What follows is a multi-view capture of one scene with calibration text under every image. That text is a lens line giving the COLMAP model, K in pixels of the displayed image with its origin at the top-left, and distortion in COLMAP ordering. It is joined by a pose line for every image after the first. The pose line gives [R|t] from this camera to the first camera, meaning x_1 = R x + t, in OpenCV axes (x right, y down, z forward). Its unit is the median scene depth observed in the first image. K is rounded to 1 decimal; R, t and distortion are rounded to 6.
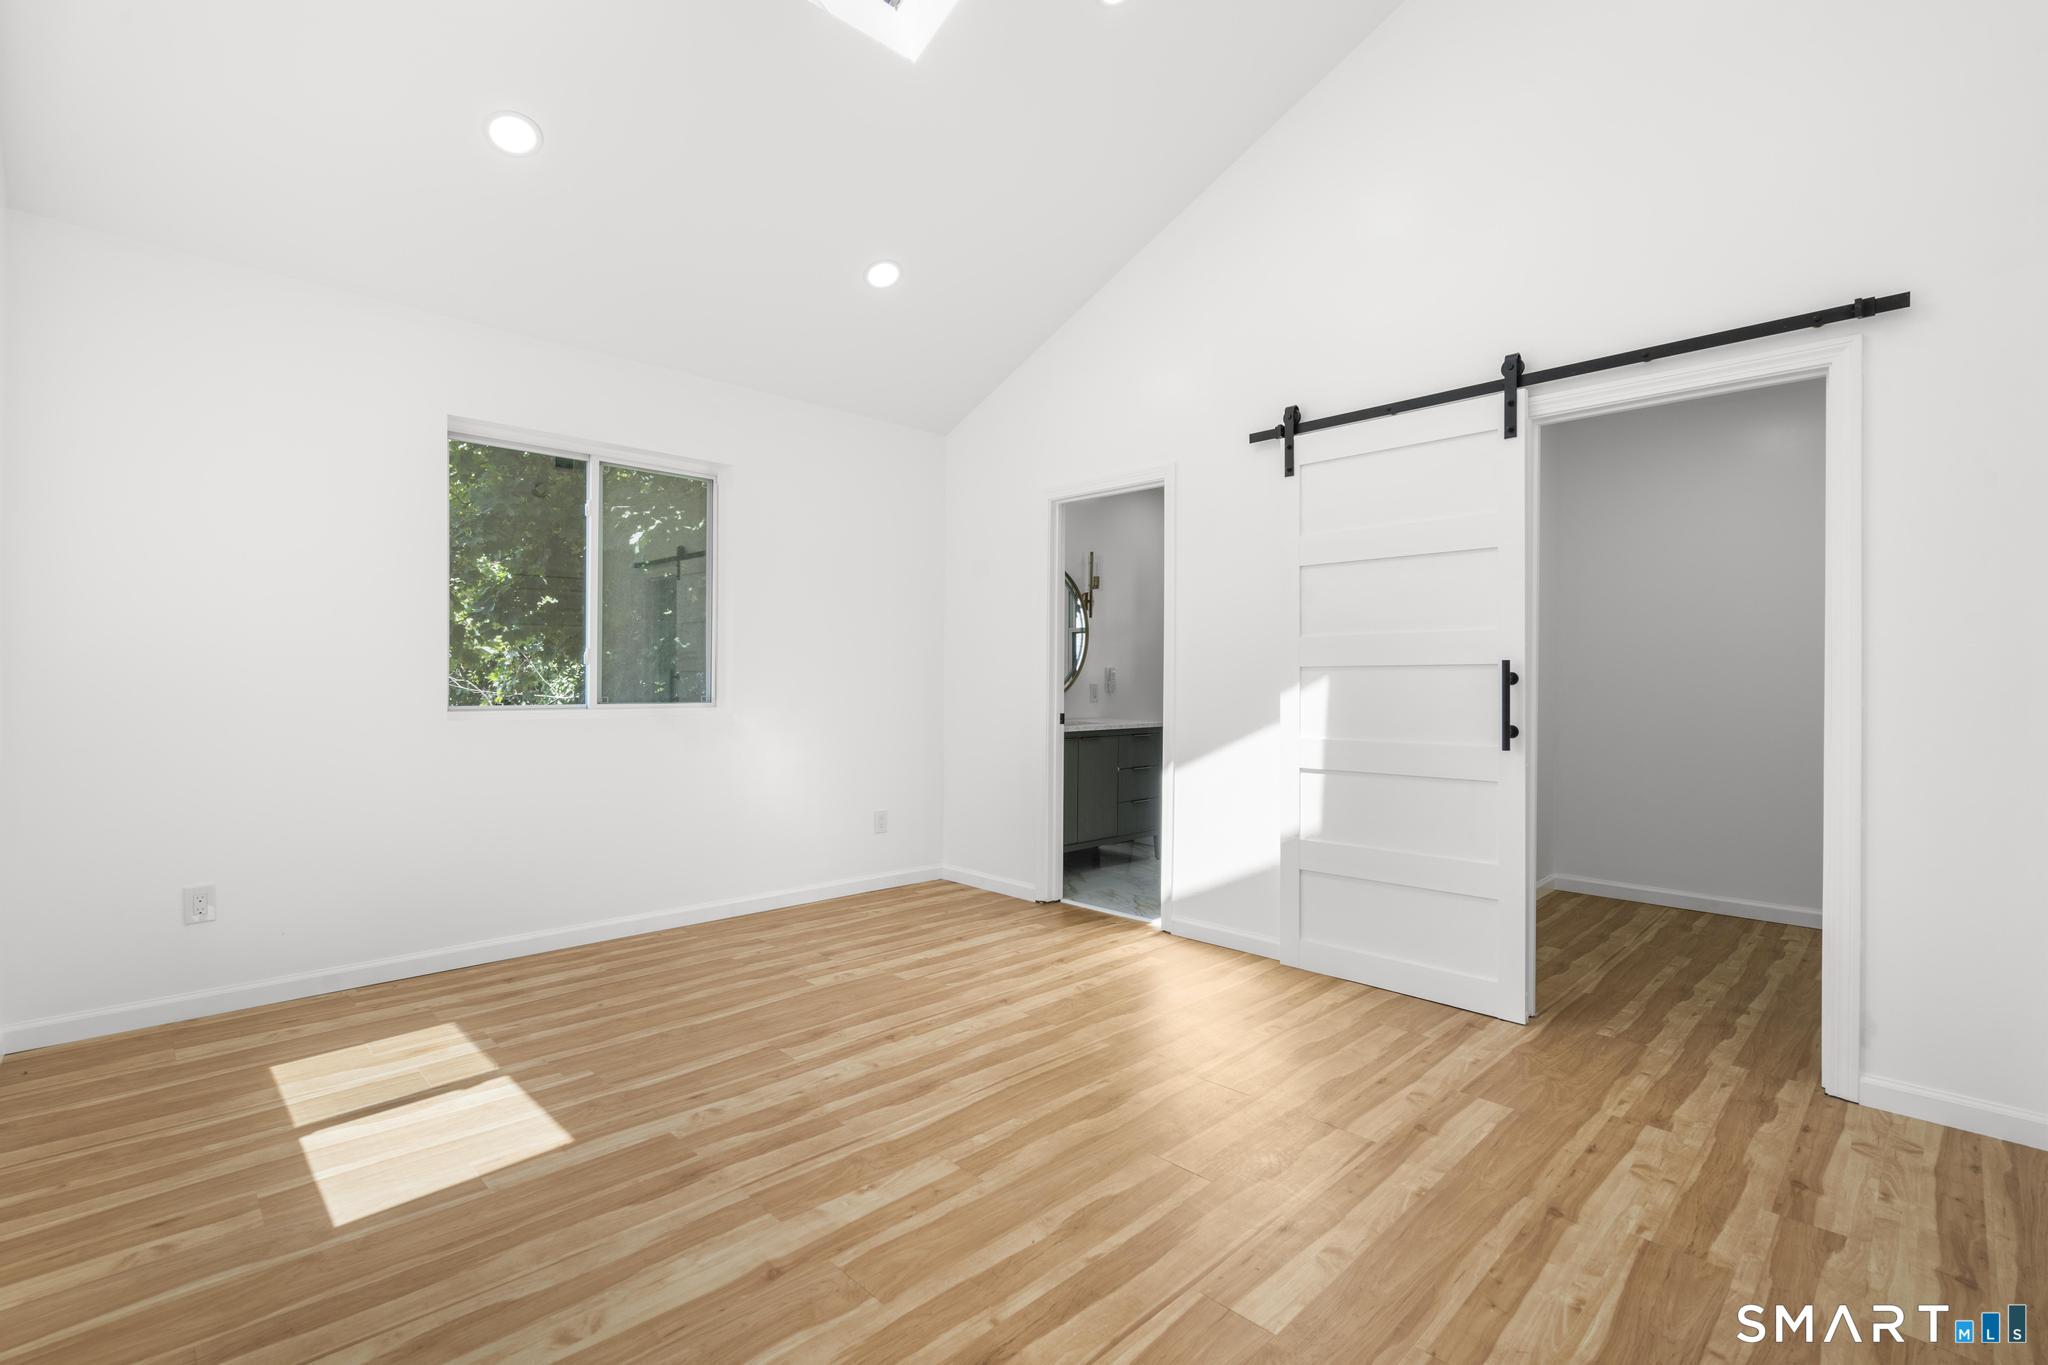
lens RADIAL K [[921.1, 0, 1020.9], [0, 921.1, 672.9], [0, 0, 1]] dist [-0.004285, 0.002093]
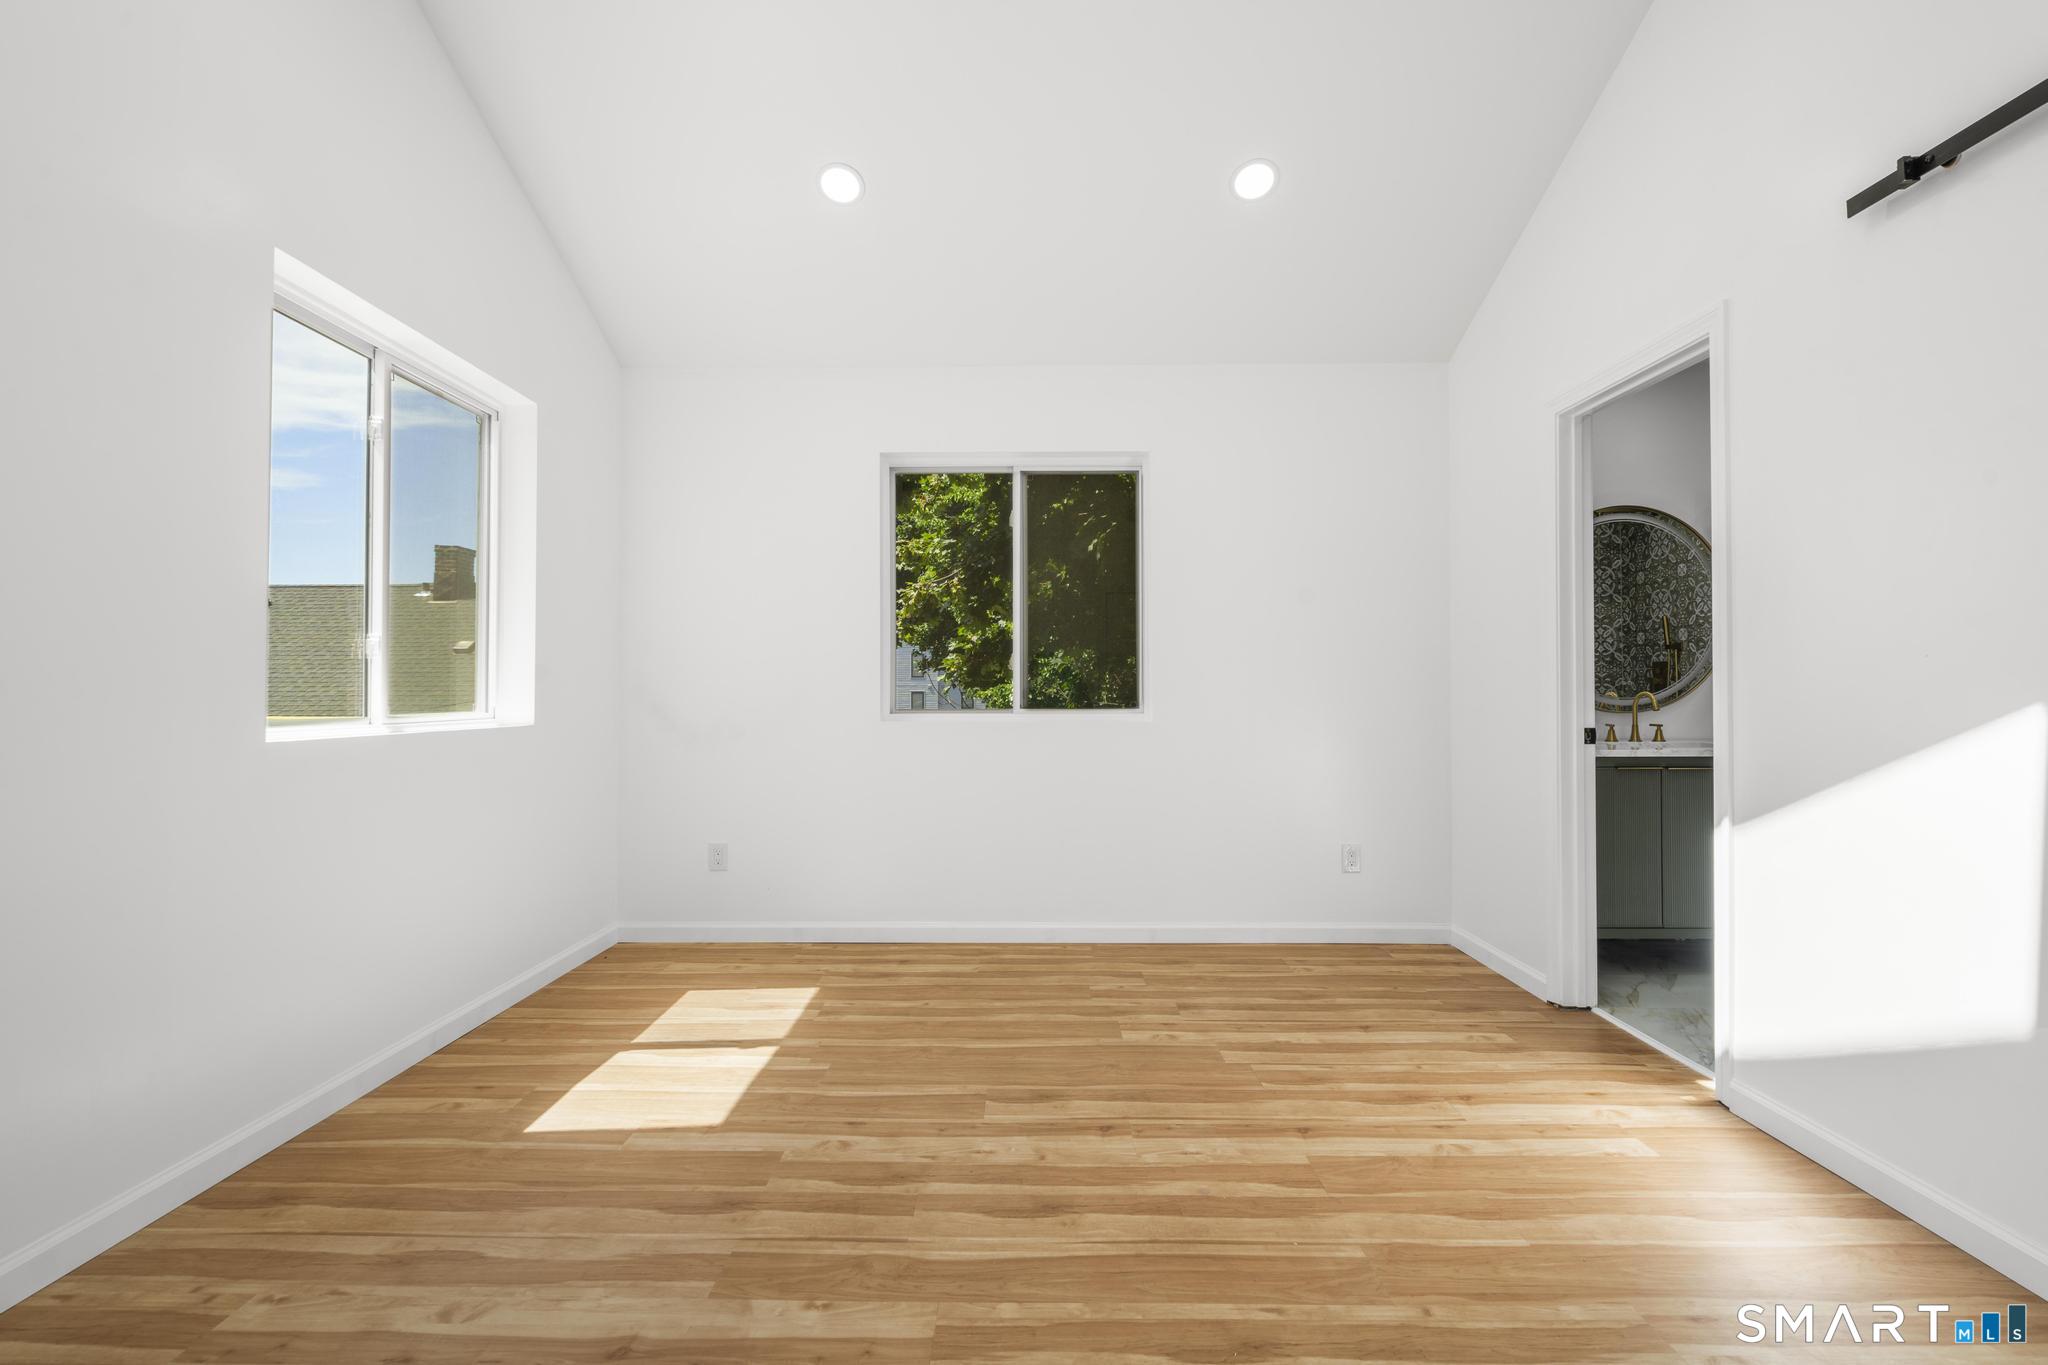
lens RADIAL K [[921.1, 0, 1024.9], [0, 921.1, 683.6], [0, 0, 1]] dist [-0.004285, 0.002093]
pose [[0.707920, -0.013473, -0.706164, 0.357796], [0.011083, 0.999907, -0.007967, 0.018814], [0.706206, -0.002187, 0.708003, 0.377616]]
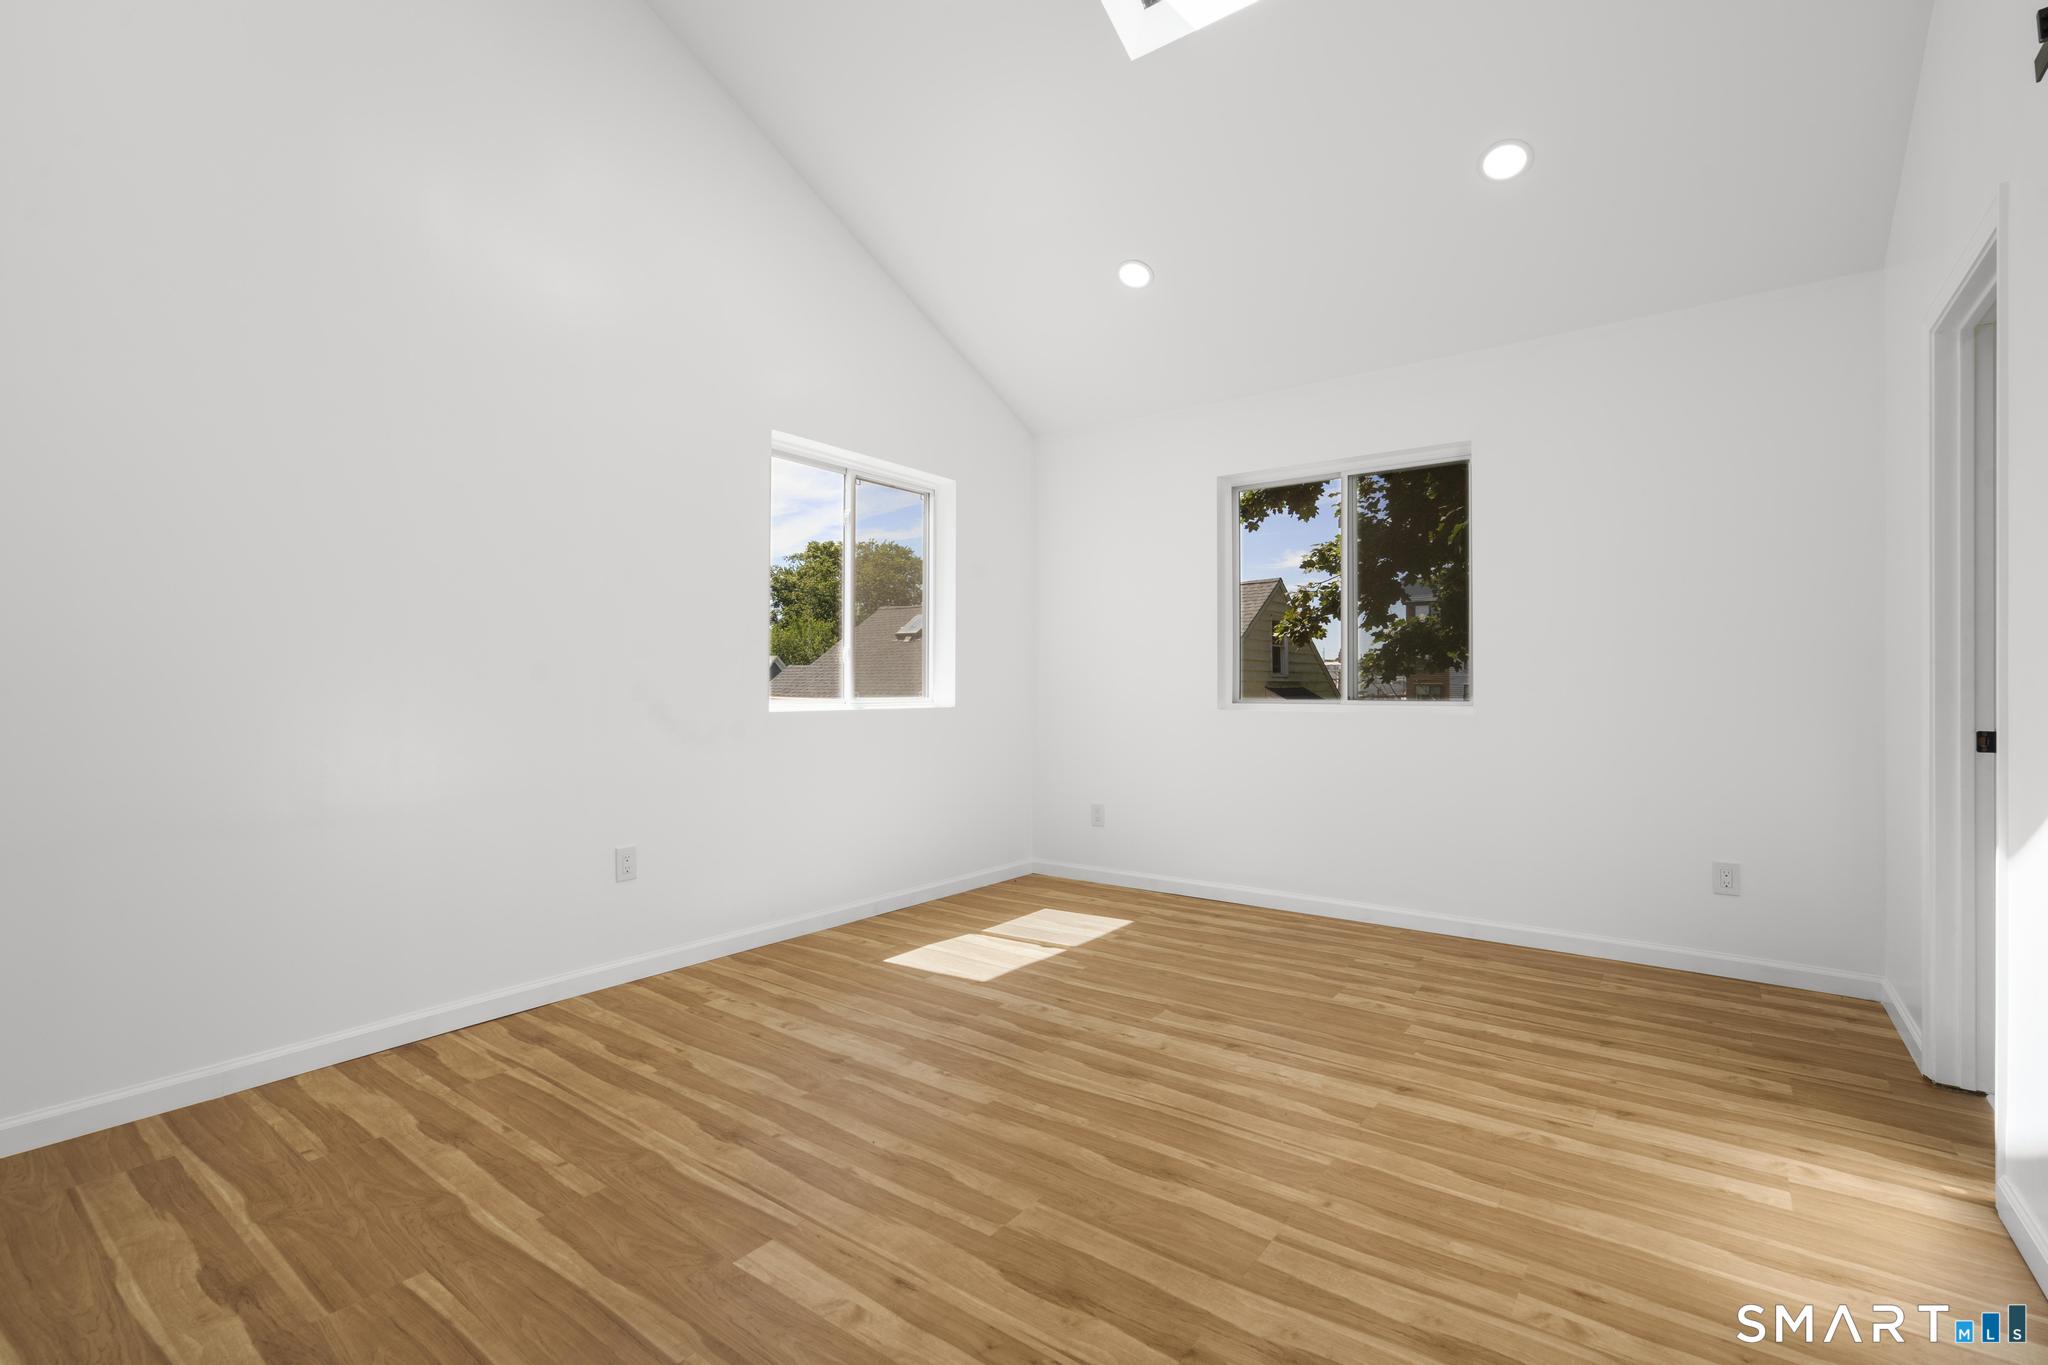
lens RADIAL K [[921.1, 0, 1031.1], [0, 921.1, 683.8], [0, 0, 1]] dist [-0.004285, 0.002093]
pose [[0.160902, -0.007326, -0.986943, 0.739098], [0.007565, 0.999952, -0.006189, 0.024572], [0.986941, -0.006471, 0.160949, 0.617770]]
